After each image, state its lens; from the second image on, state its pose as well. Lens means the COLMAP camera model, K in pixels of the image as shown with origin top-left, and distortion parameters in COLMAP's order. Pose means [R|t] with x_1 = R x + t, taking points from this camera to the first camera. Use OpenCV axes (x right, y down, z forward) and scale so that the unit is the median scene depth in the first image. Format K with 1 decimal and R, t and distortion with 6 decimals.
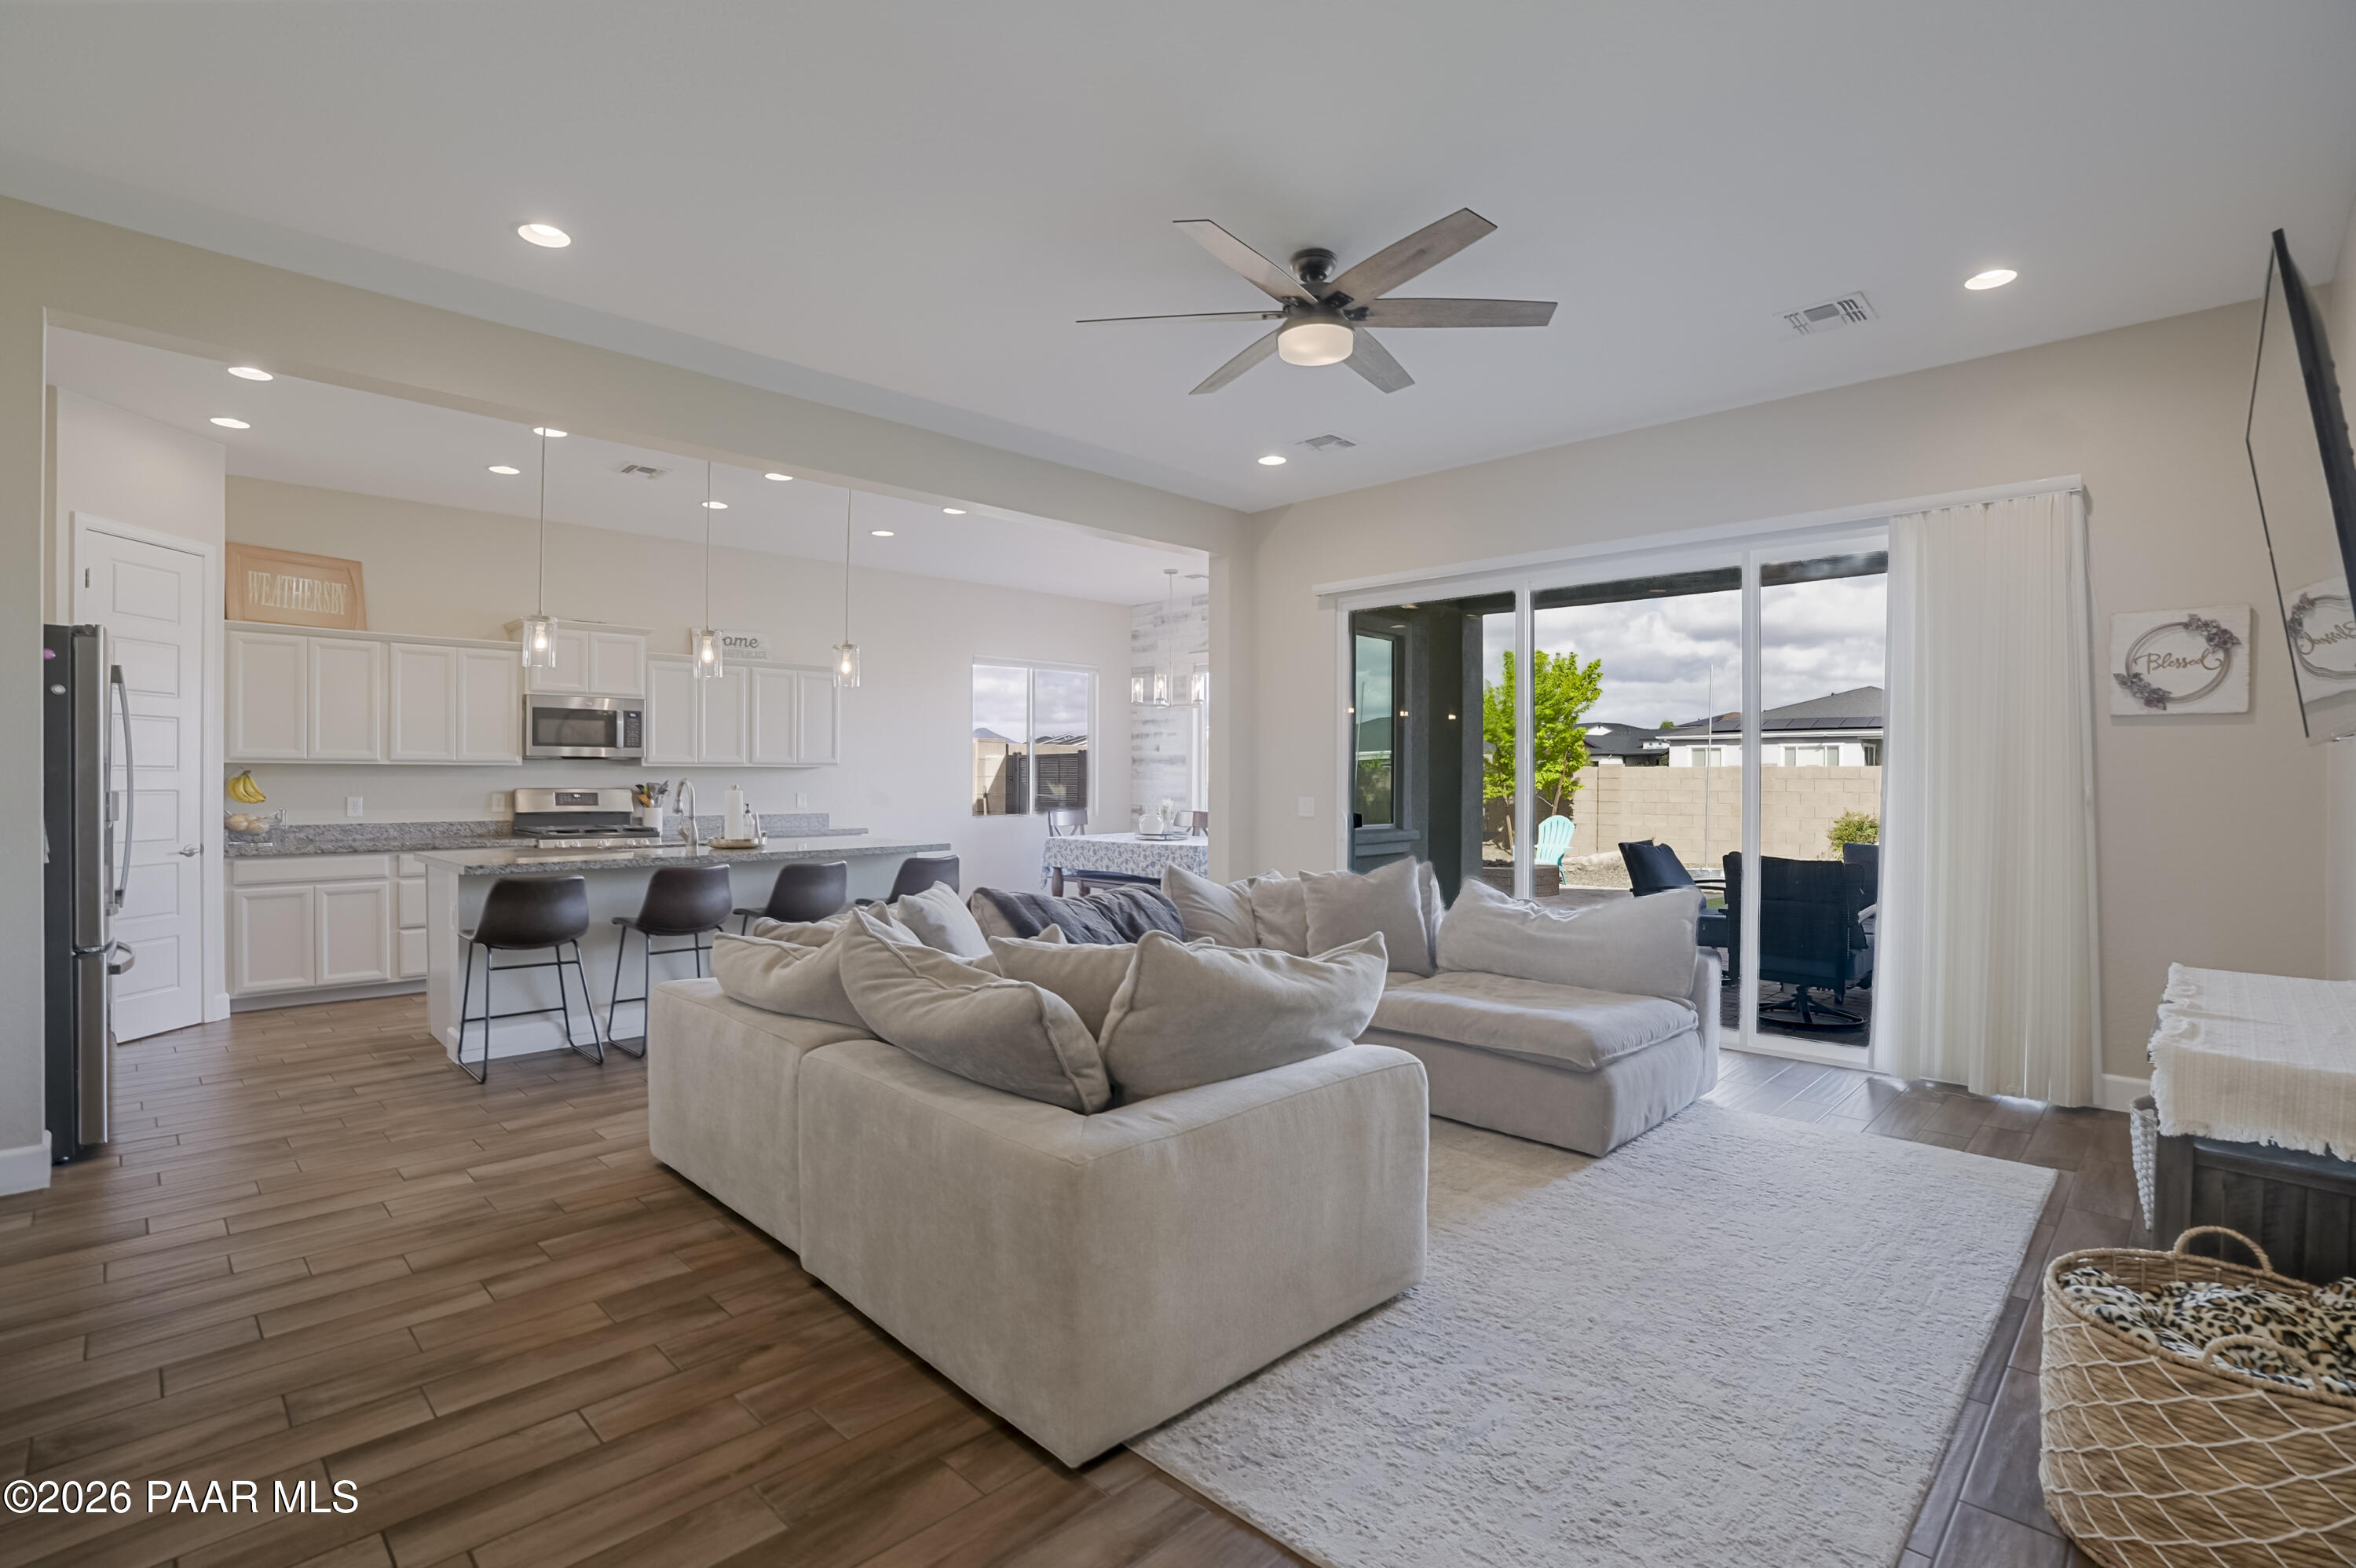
lens RADIAL K [[1092.4, 0, 1144.6], [0, 1092.4, 800.1], [0, 0, 1]] dist [-0.056799, 0.017437]
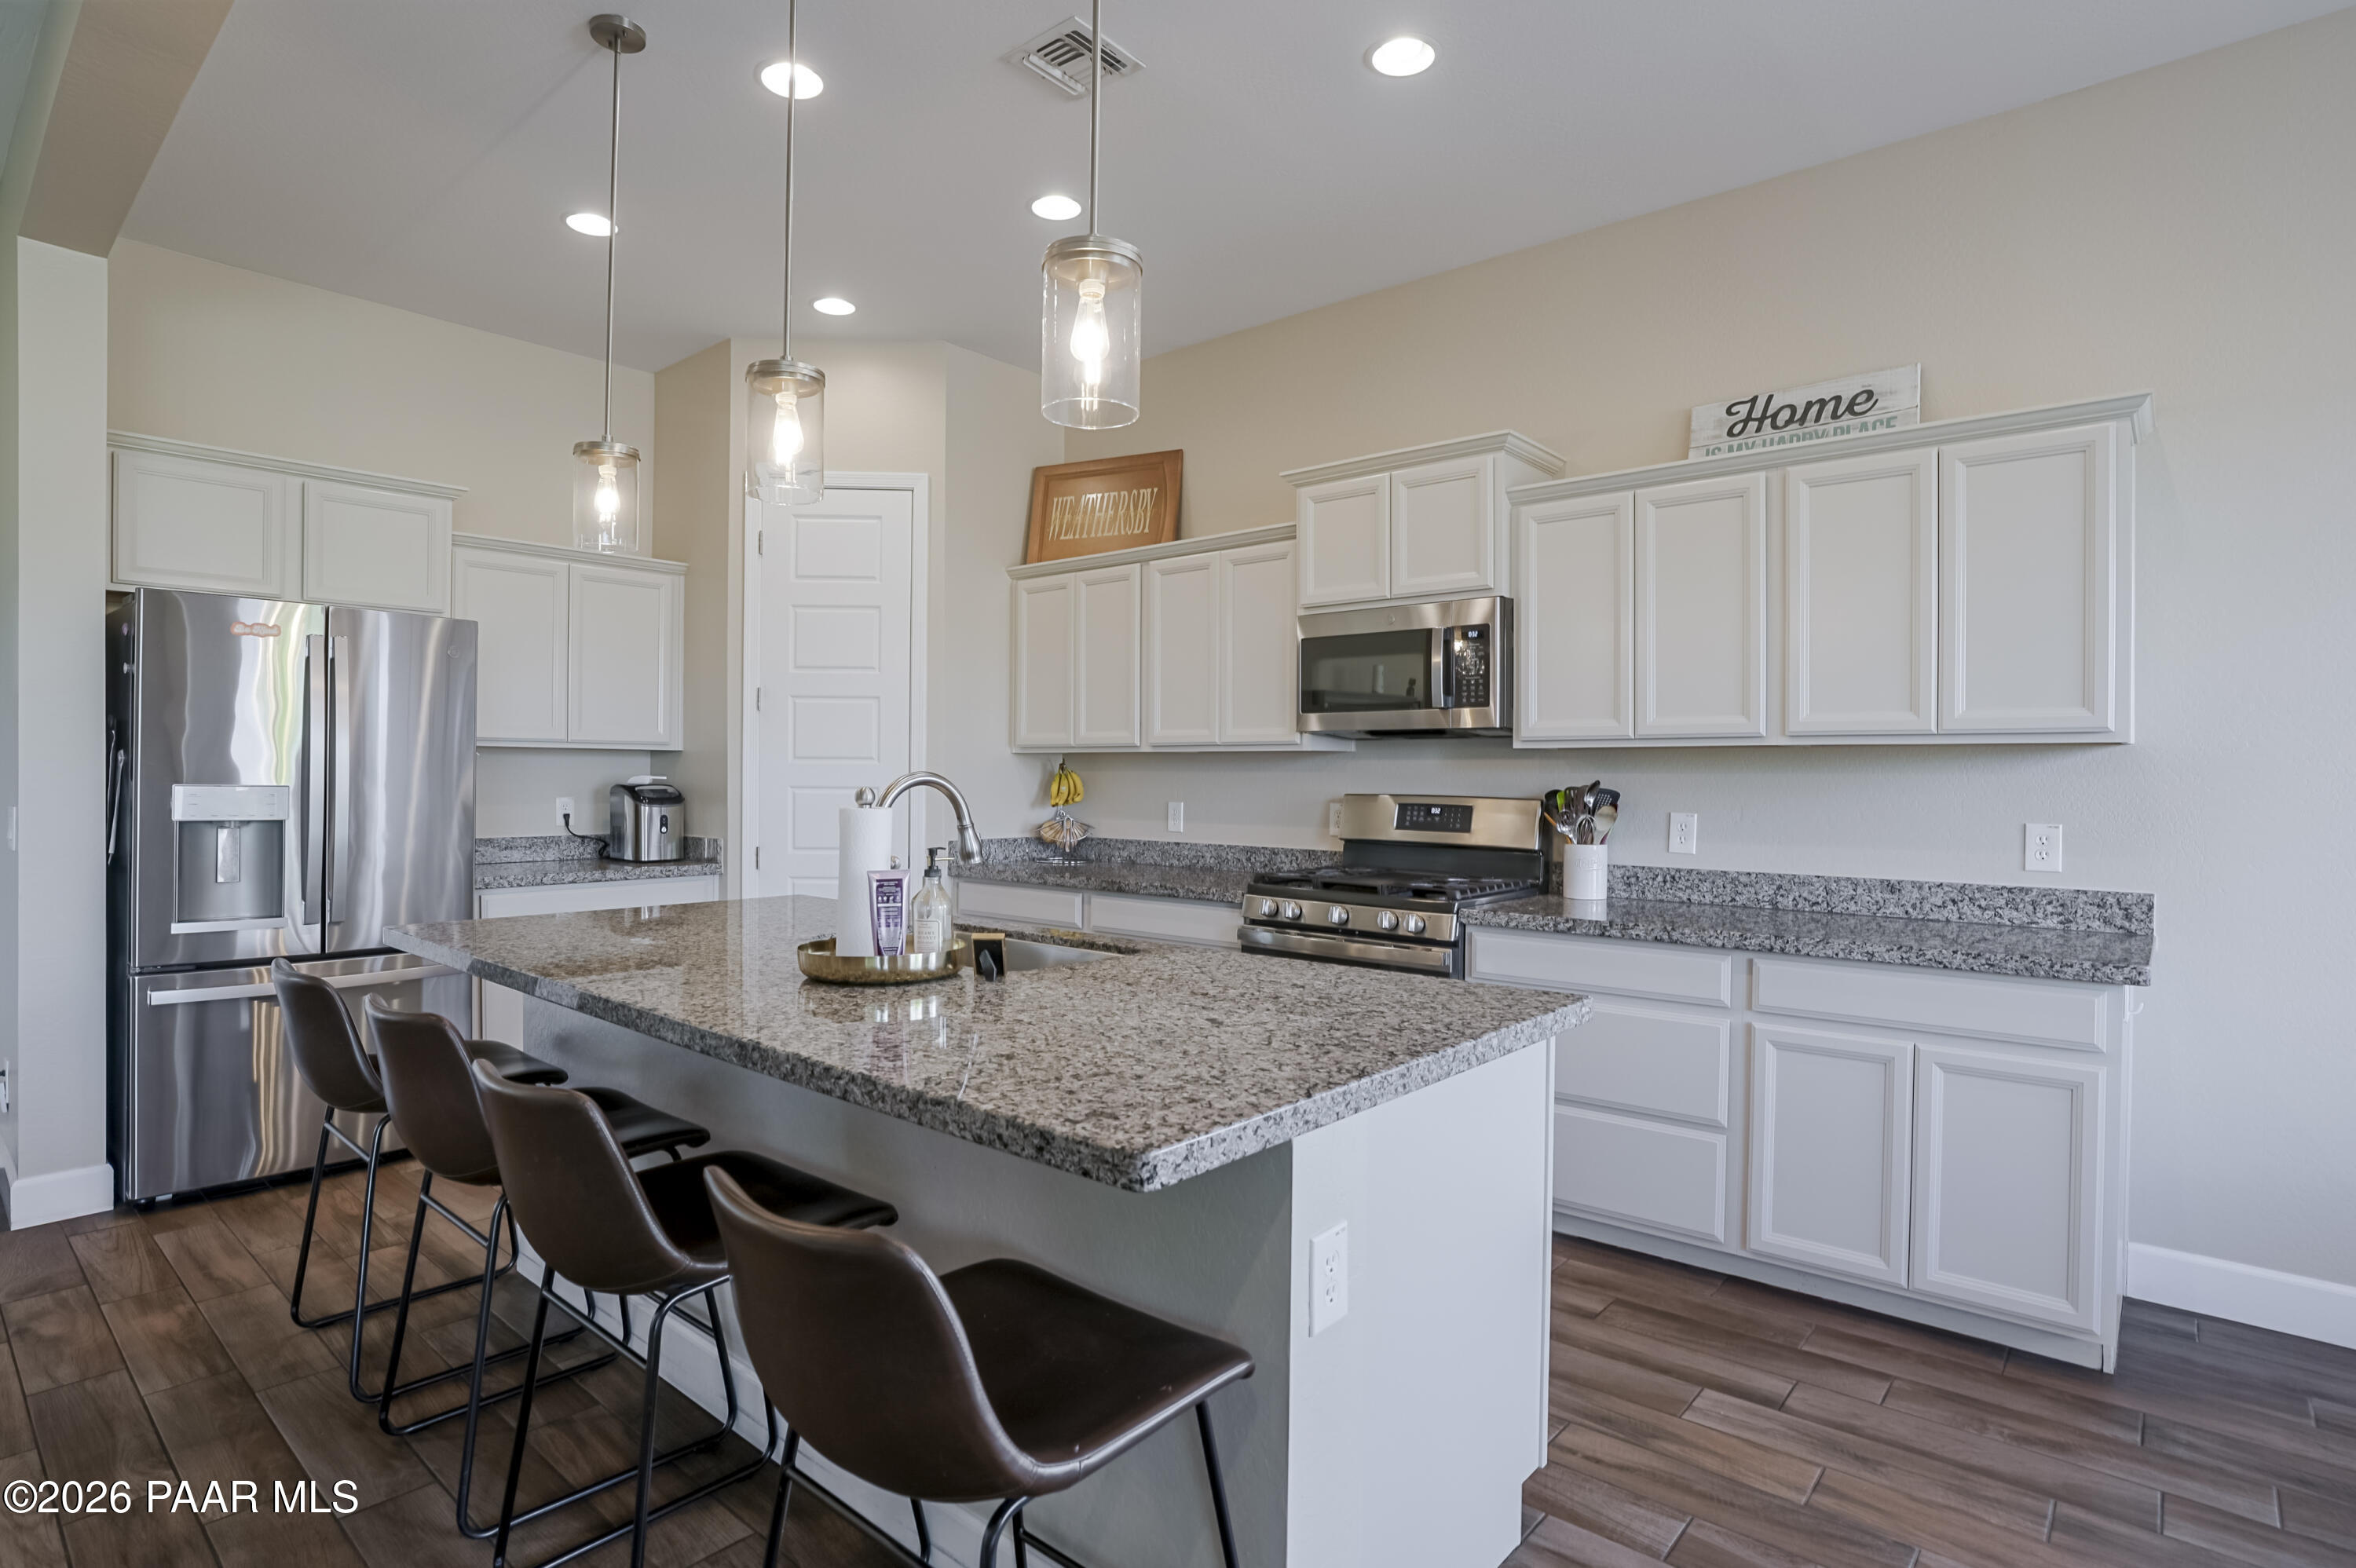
lens RADIAL K [[1218.4, 0, 1176.9], [0, 1218.4, 772.3], [0, 0, 1]] dist [-0.036219, 0.002048]
pose [[0.091953, -0.000473, -0.995763, 0.017382], [-0.022723, 0.999738, -0.002573, -0.018319], [0.995504, 0.022863, 0.091918, 0.863528]]
